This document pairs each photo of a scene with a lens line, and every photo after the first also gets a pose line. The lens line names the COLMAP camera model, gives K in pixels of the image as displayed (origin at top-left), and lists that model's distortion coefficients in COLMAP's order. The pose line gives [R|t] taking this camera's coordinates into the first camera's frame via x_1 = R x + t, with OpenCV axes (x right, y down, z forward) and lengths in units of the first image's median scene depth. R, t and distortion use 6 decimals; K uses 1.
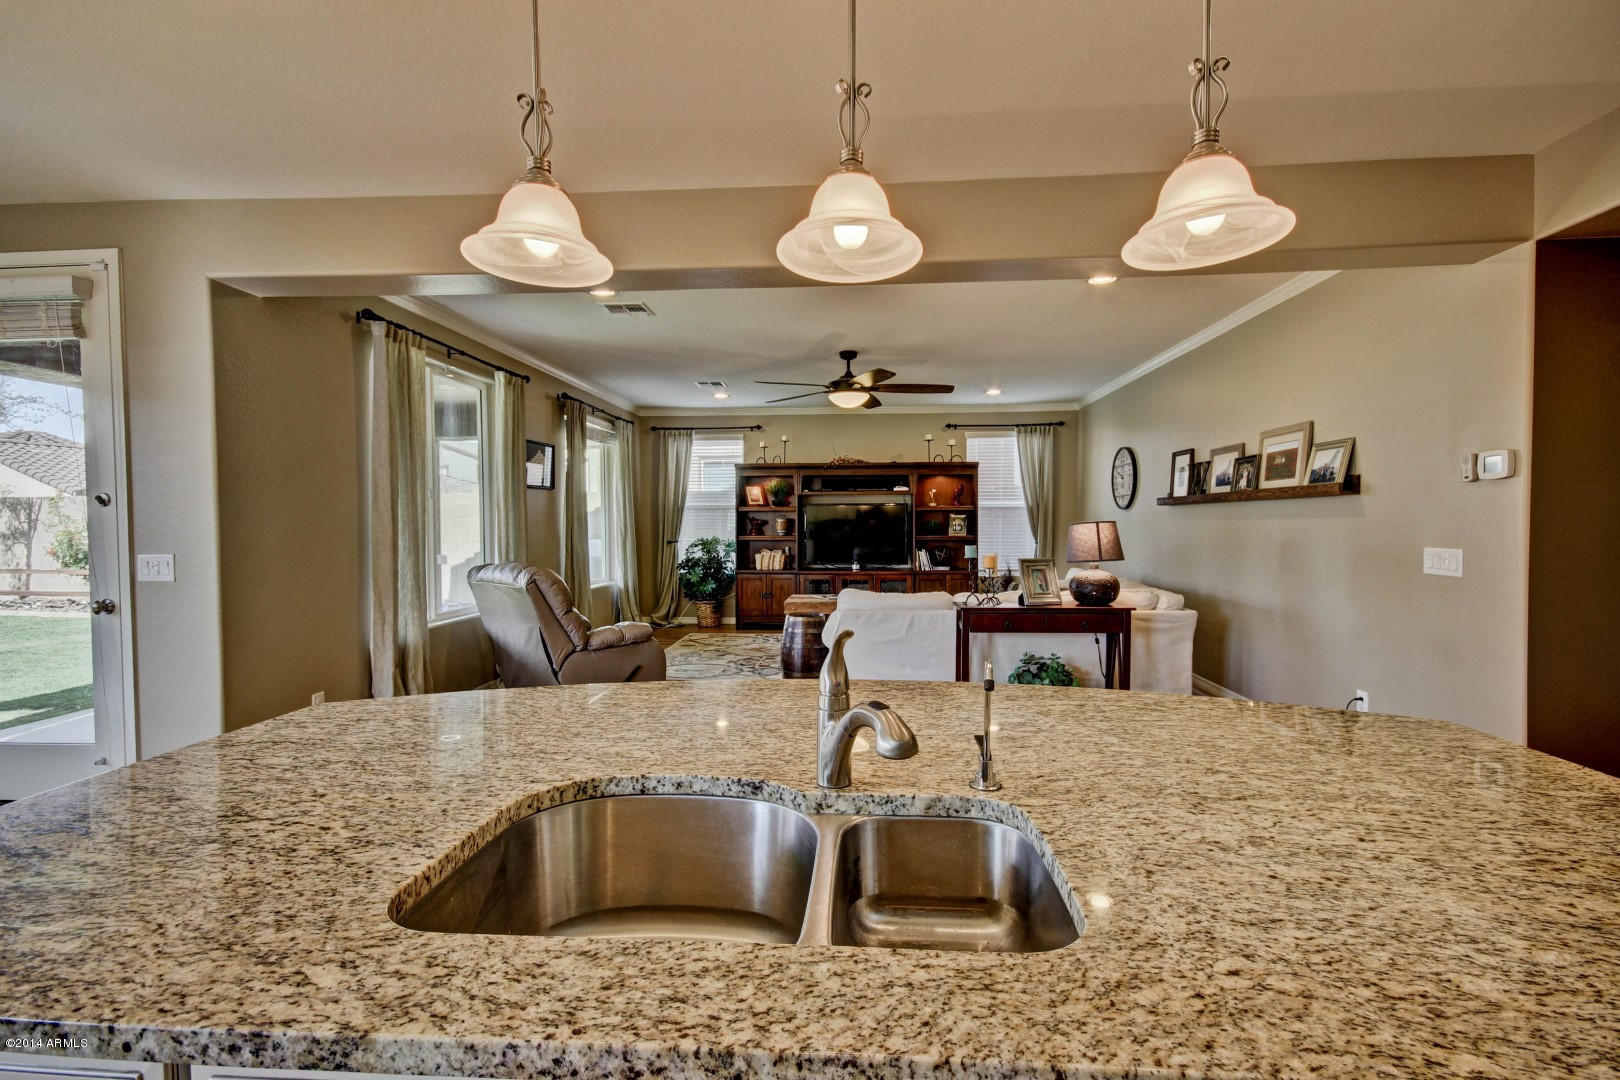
lens RADIAL K [[745.0, 0, 810.0], [0, 745.0, 540.0], [0, 0, 1]] dist [0.000448, -0.000016]
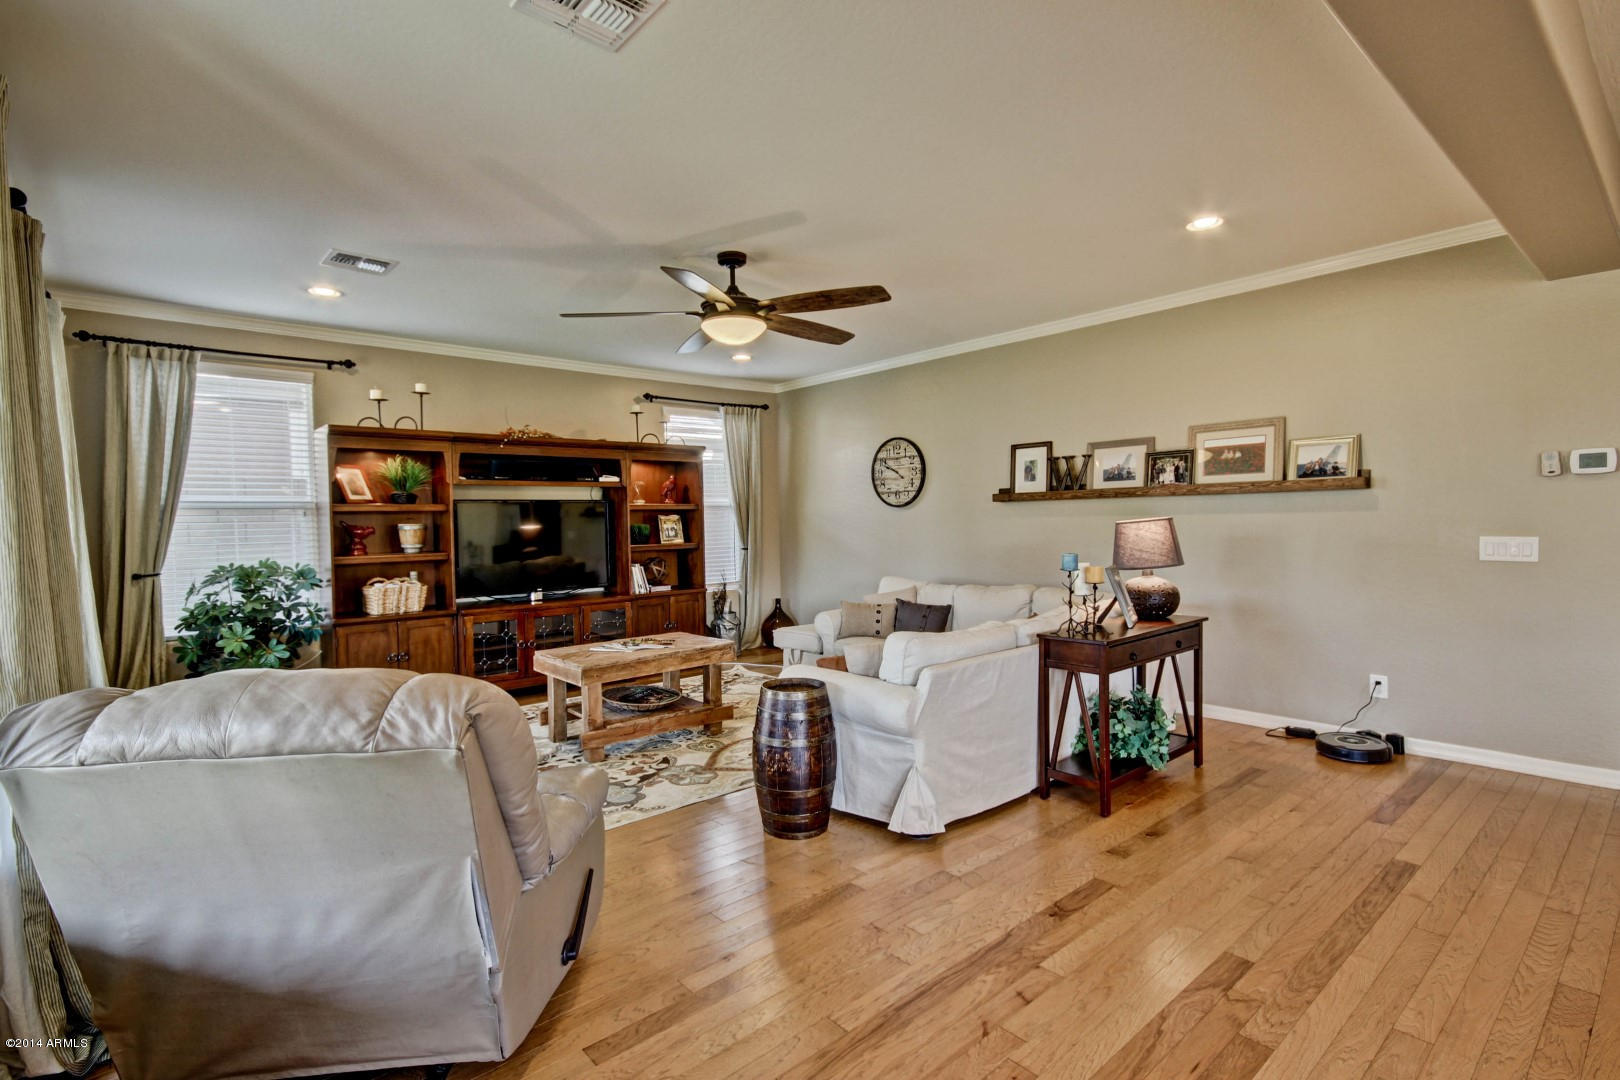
lens RADIAL K [[777.6, 0, 810.0], [0, 777.6, 540.0], [0, 0, 1]] dist [0.013427, 0.000115]
pose [[0.696427, -0.029373, 0.717026, -0.270022], [0.034389, 0.999380, 0.007539, -0.010676], [-0.716803, 0.019407, 0.697006, 0.358183]]
